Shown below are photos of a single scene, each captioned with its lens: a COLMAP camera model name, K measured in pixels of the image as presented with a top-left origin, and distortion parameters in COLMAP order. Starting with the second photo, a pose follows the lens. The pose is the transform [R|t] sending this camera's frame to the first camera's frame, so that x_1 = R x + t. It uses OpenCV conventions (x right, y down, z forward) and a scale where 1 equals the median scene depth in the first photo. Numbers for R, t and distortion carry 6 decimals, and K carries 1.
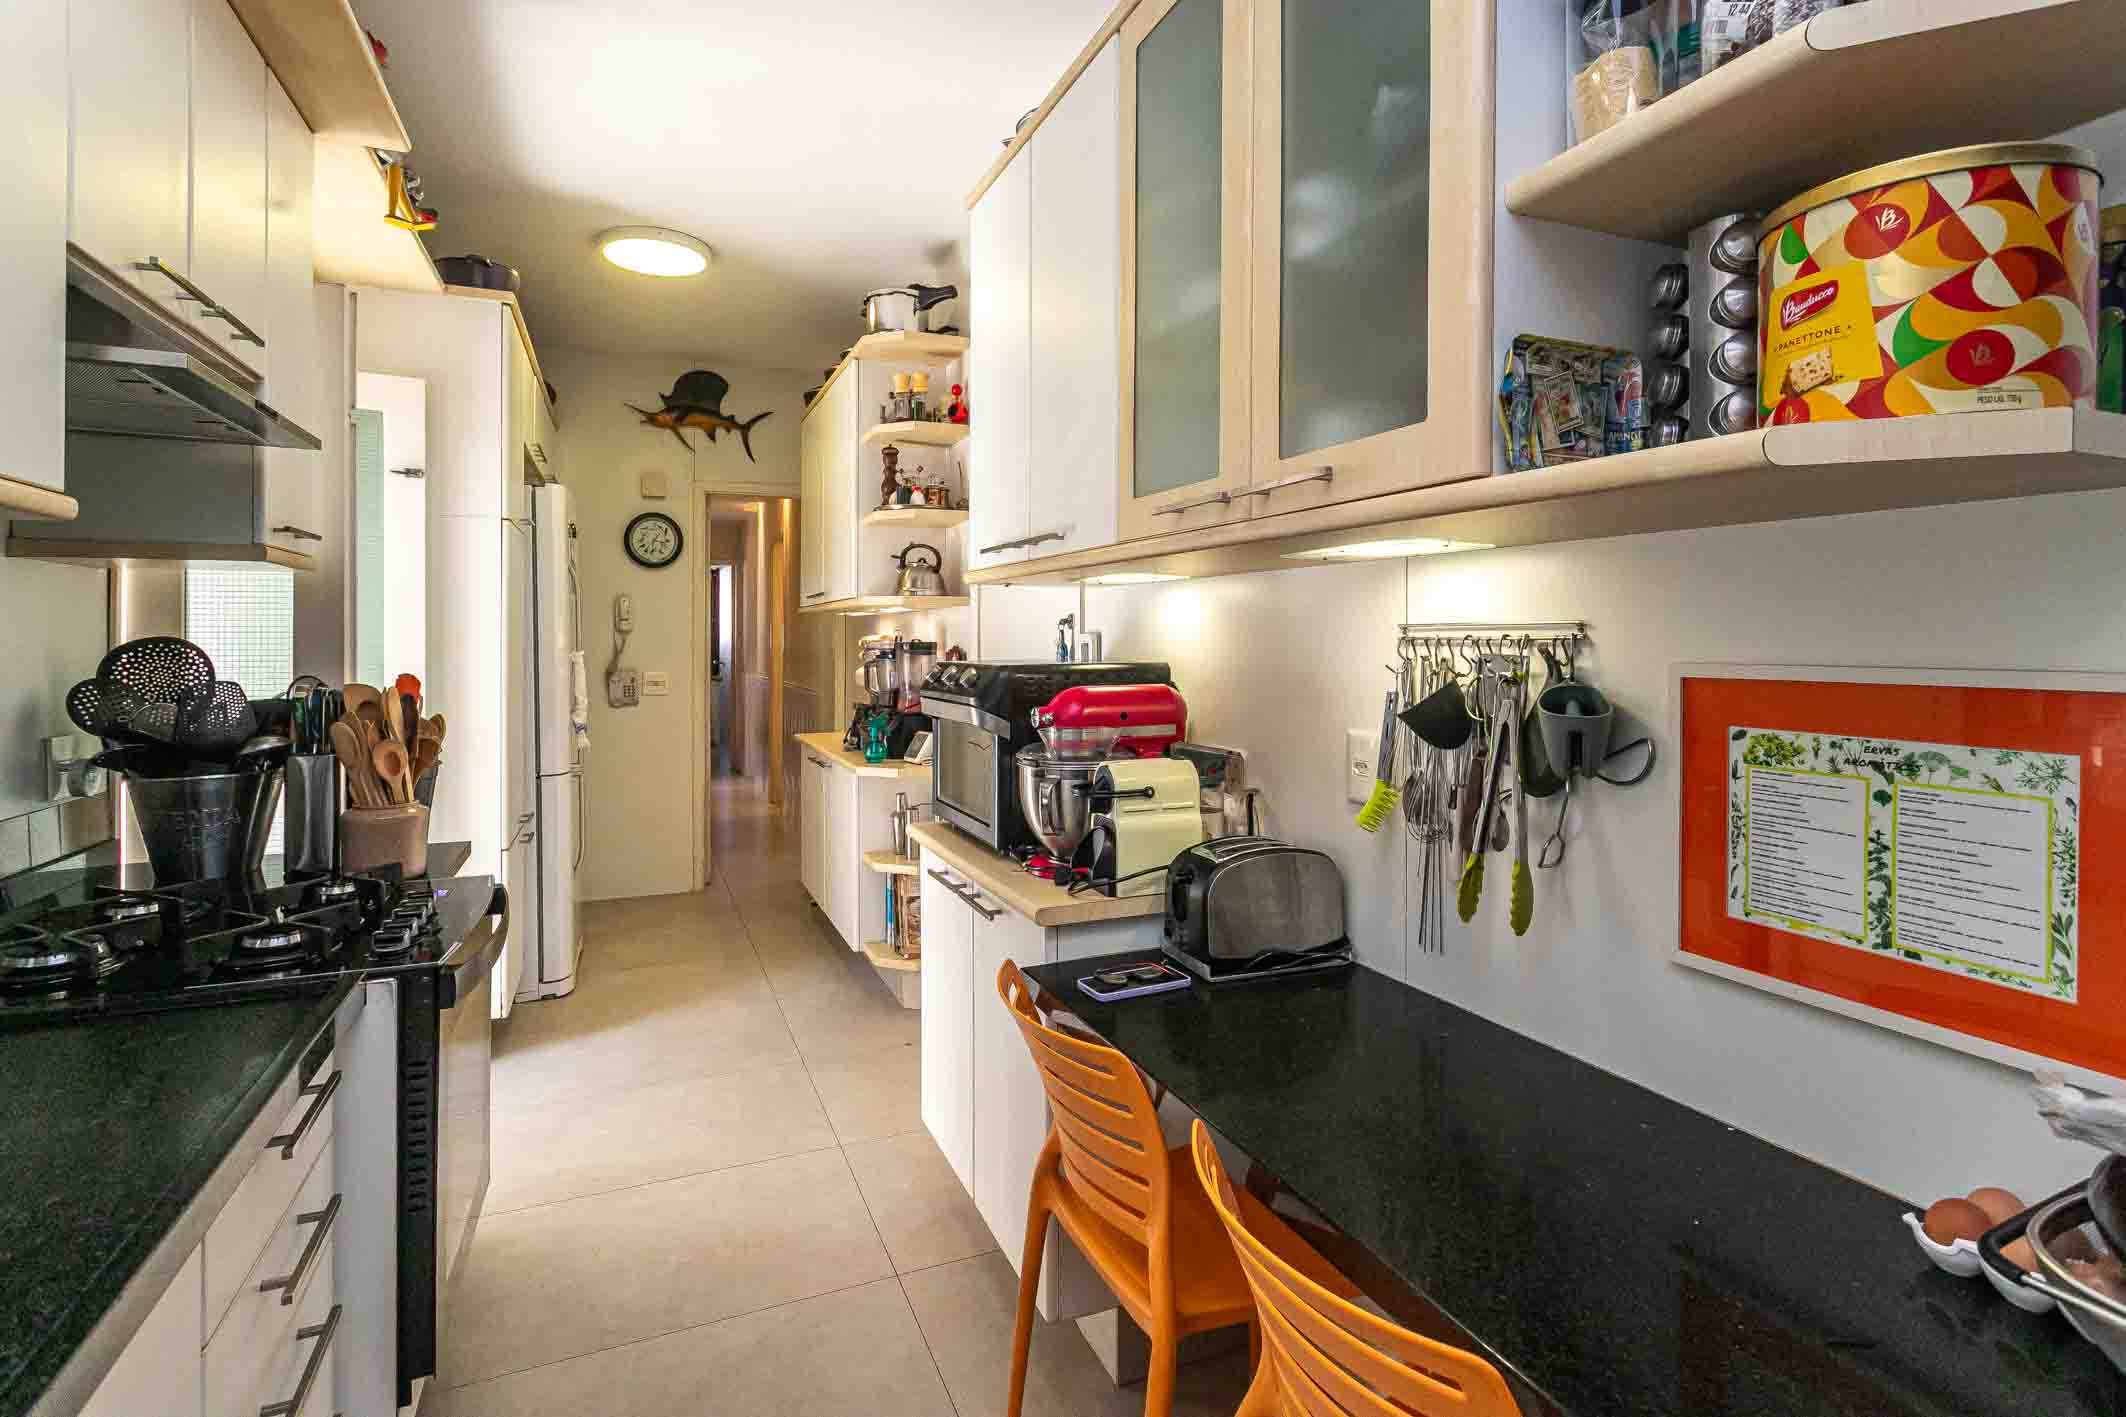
lens RADIAL K [[1027.9, 0, 1061.0], [0, 1027.9, 650.5], [0, 0, 1]] dist [0.002639, -0.000108]
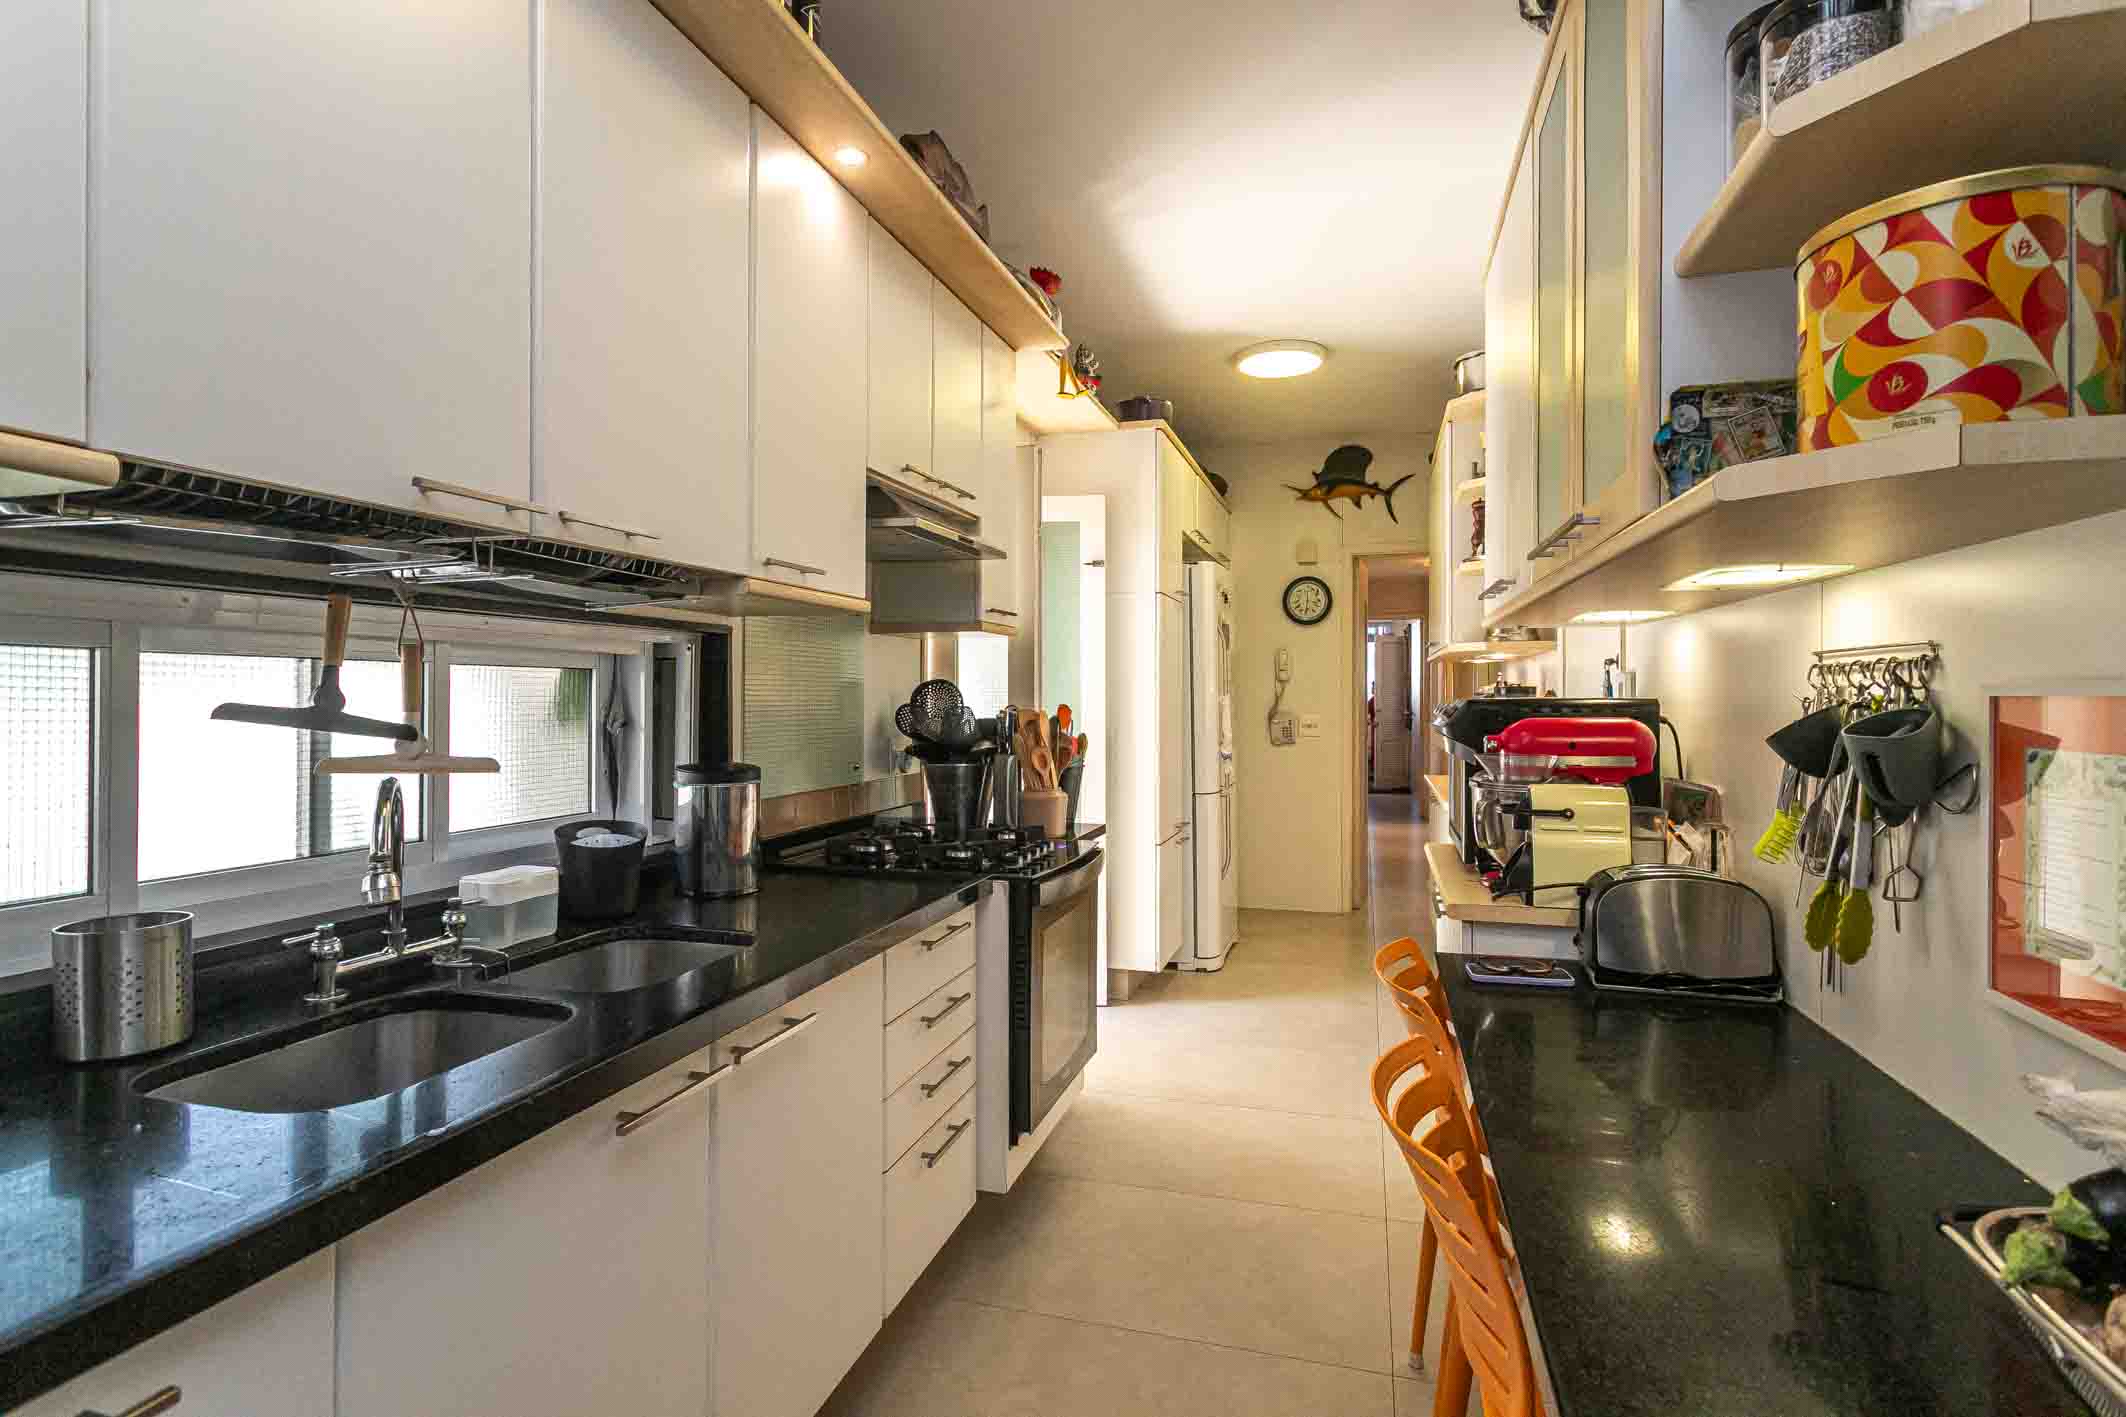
lens RADIAL K [[1004.0, 0, 1070.4], [0, 1004.0, 709.0], [0, 0, 1]] dist [0.004263, 0.000748]
pose [[0.785555, 0.010099, -0.618709, 0.289677], [-0.006600, 0.999947, 0.007941, 0.020178], [0.618757, -0.002154, 0.785580, -0.136042]]
